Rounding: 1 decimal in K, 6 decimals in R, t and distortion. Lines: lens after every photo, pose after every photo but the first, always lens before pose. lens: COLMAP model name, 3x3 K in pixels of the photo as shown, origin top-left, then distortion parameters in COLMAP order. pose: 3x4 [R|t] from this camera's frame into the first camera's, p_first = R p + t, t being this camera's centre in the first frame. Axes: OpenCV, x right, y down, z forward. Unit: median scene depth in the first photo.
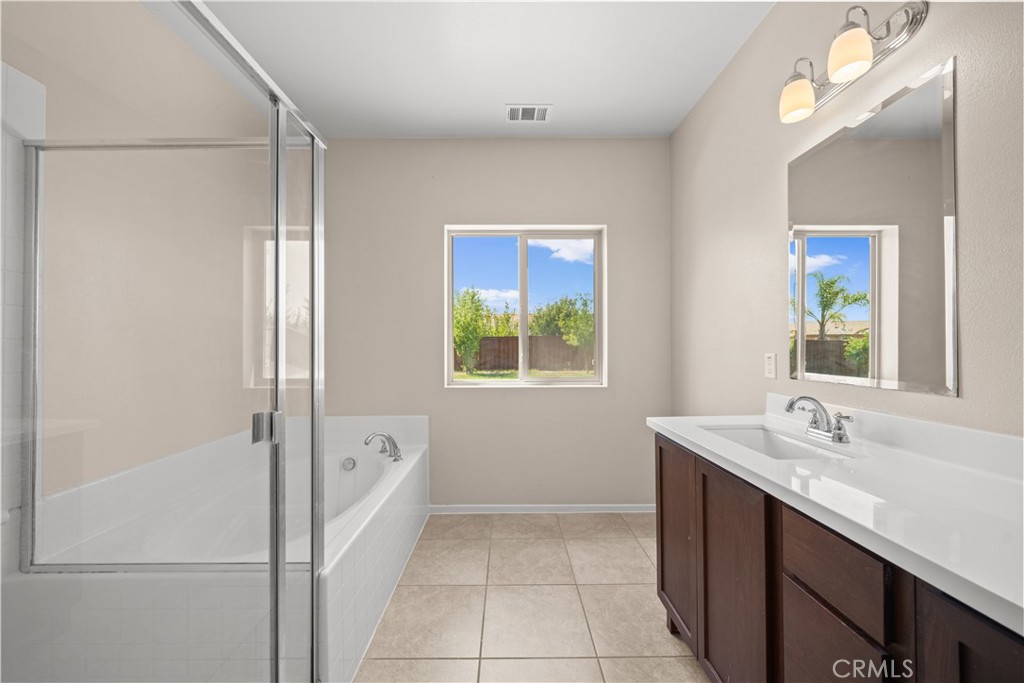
lens RADIAL K [[384.8, 0, 513.3], [0, 384.8, 342.4], [0, 0, 1]] dist [-0.000722, 0.000119]
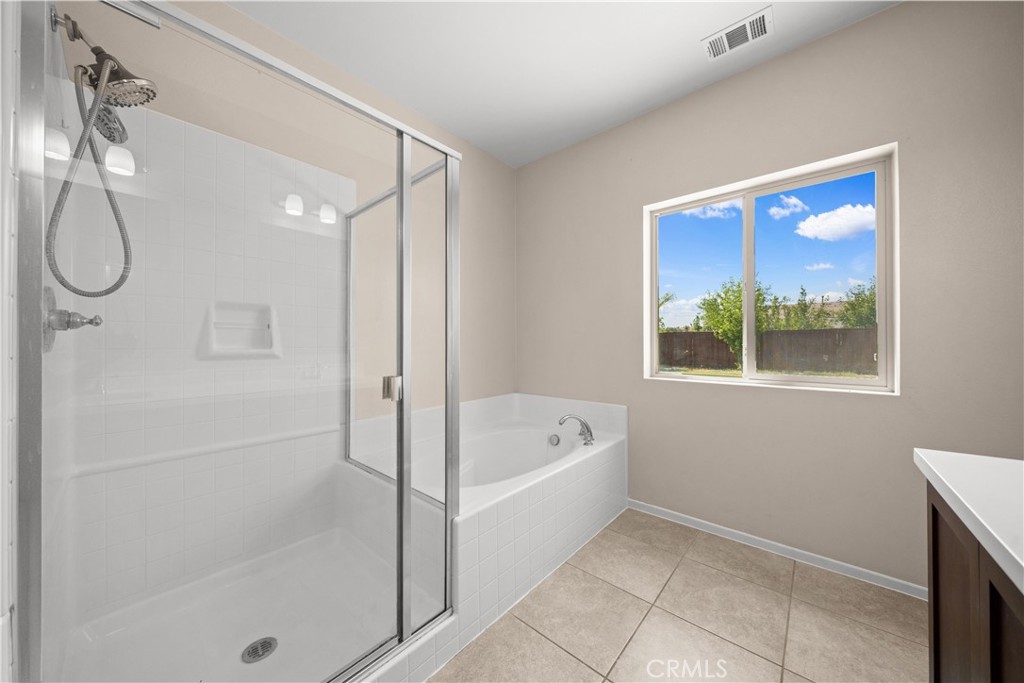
lens RADIAL K [[353.4, 0, 473.5], [0, 353.4, 337.4], [0, 0, 1]] dist [-0.000472, -0.000397]
pose [[0.741471, -0.000437, -0.670984, 0.126998], [0.003596, 0.999988, 0.003322, 0.016066], [0.670975, -0.004876, 0.741464, 0.104523]]
